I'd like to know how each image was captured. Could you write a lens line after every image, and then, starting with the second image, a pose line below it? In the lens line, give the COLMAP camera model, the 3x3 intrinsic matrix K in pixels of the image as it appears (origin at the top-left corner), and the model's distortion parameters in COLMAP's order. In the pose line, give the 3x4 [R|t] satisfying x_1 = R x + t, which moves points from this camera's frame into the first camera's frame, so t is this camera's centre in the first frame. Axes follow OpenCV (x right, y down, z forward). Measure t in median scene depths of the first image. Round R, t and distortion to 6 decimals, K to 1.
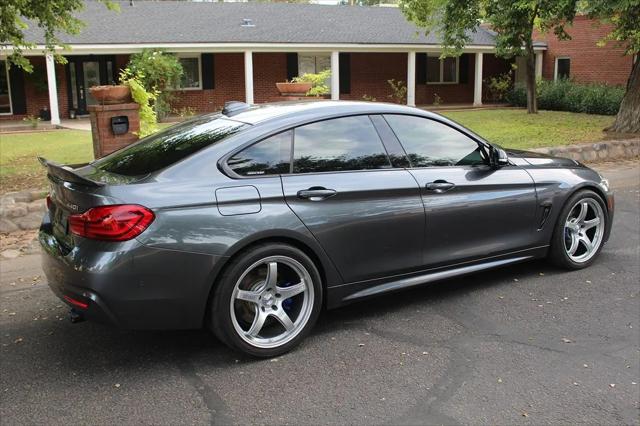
lens RADIAL K [[609.0, 0, 317.3], [0, 609.0, 257.2], [0, 0, 1]] dist [-0.096282, 0.011694]
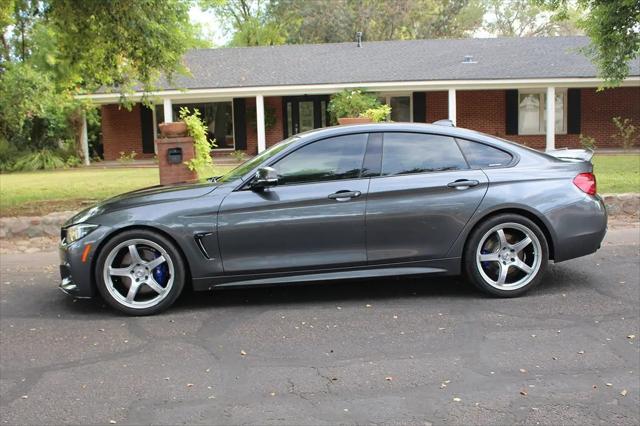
lens RADIAL K [[666.2, 0, 321.2], [0, 666.2, 236.0], [0, 0, 1]] dist [-0.092192, 0.007109]
pose [[0.890858, 0.062905, -0.449906, 0.314980], [-0.113790, 0.989694, -0.086939, 0.007487], [0.439800, 0.128645, 0.888834, 0.006245]]
